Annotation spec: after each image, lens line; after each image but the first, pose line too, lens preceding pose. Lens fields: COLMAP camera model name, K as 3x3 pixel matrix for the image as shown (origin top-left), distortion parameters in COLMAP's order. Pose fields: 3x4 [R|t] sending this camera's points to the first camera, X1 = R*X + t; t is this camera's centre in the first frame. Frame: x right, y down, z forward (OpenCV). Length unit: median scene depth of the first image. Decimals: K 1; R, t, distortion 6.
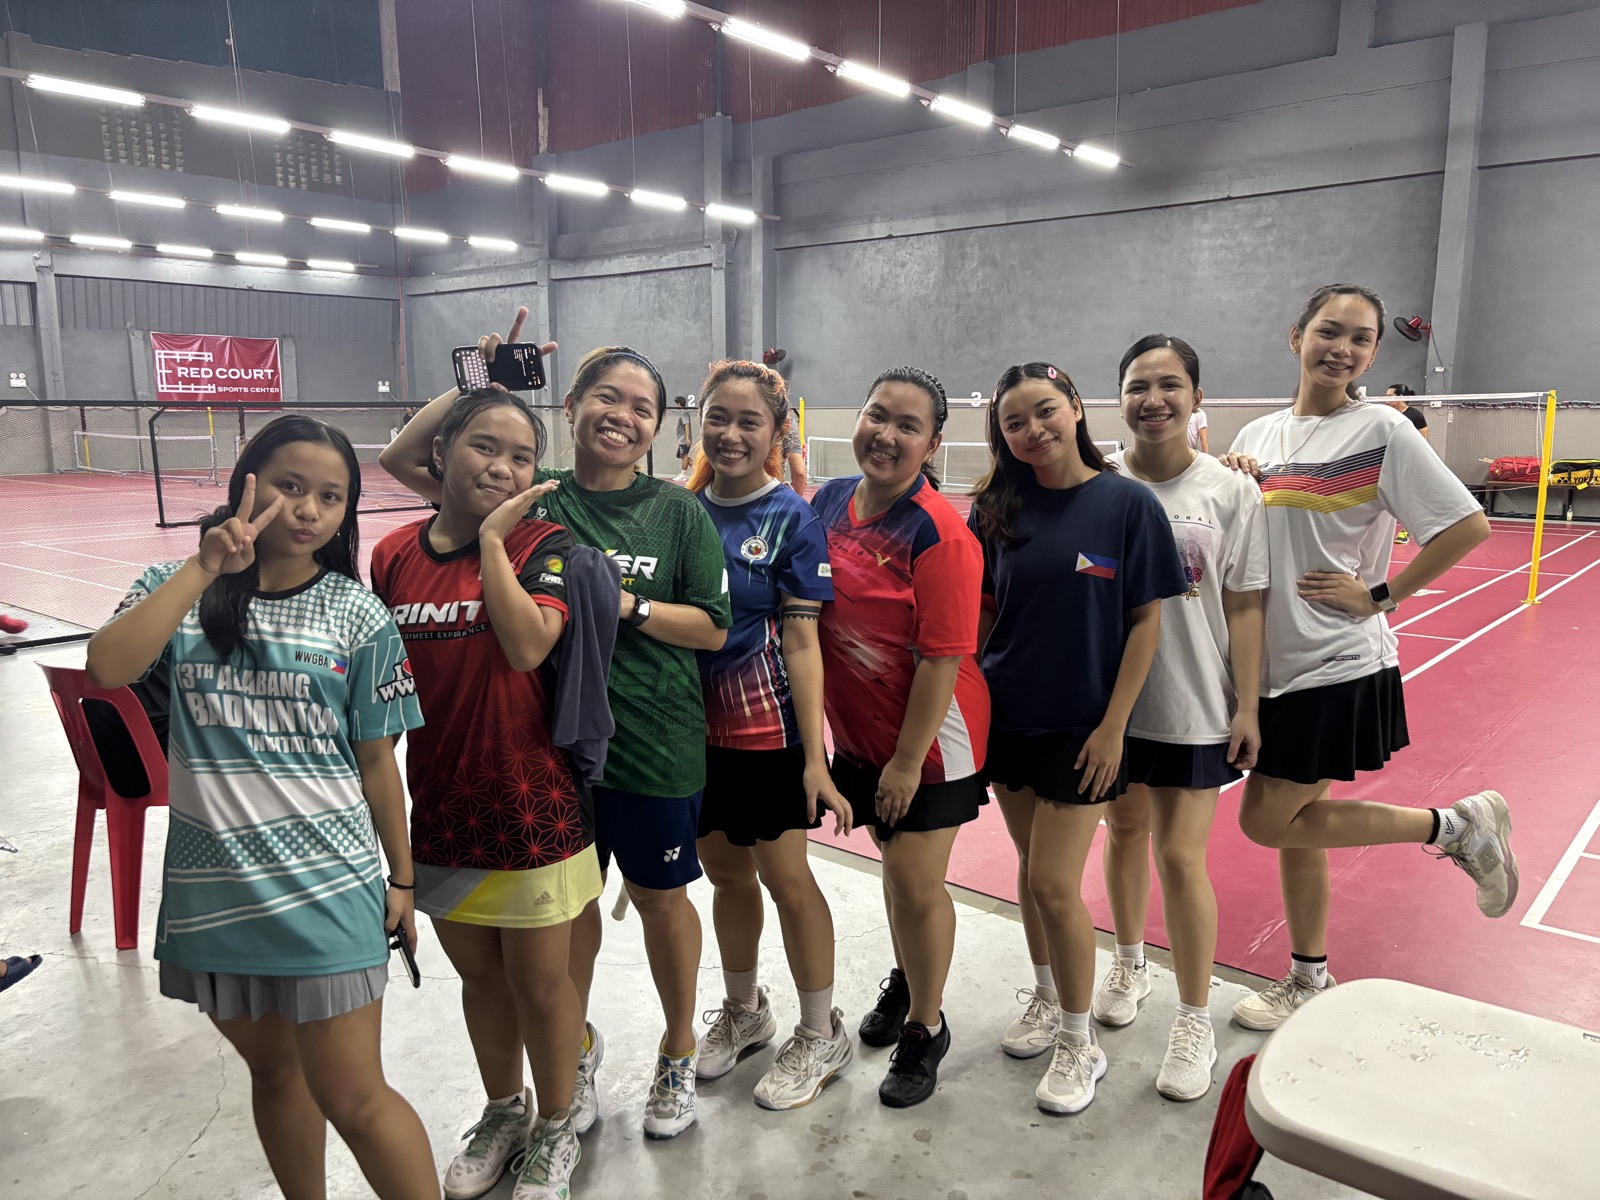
lens RADIAL K [[1212.1, 0, 806.5], [0, 1212.1, 601.4], [0, 0, 1]] dist [0.020777, -0.014757]
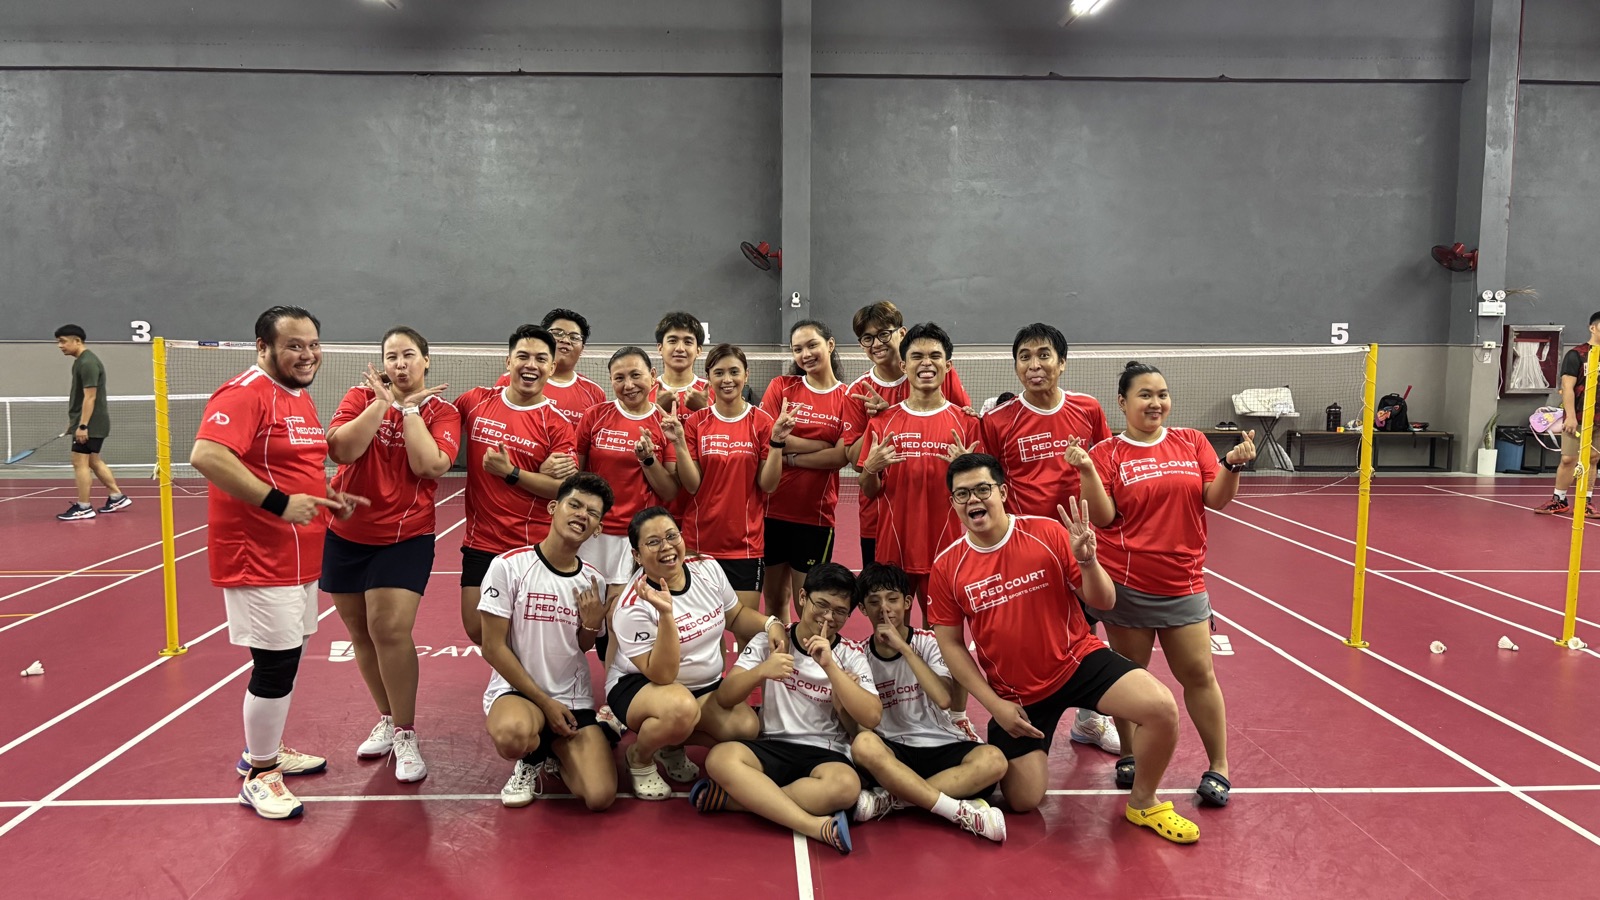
lens RADIAL K [[1210.1, 0, 791.1], [0, 1210.1, 447.7], [0, 0, 1]] dist [0.009515, -0.000285]
pose [[0.738705, -0.061510, 0.671217, -0.038792], [0.102455, 0.994503, -0.021621, -0.051758], [-0.666197, 0.084741, 0.740946, 0.274789]]
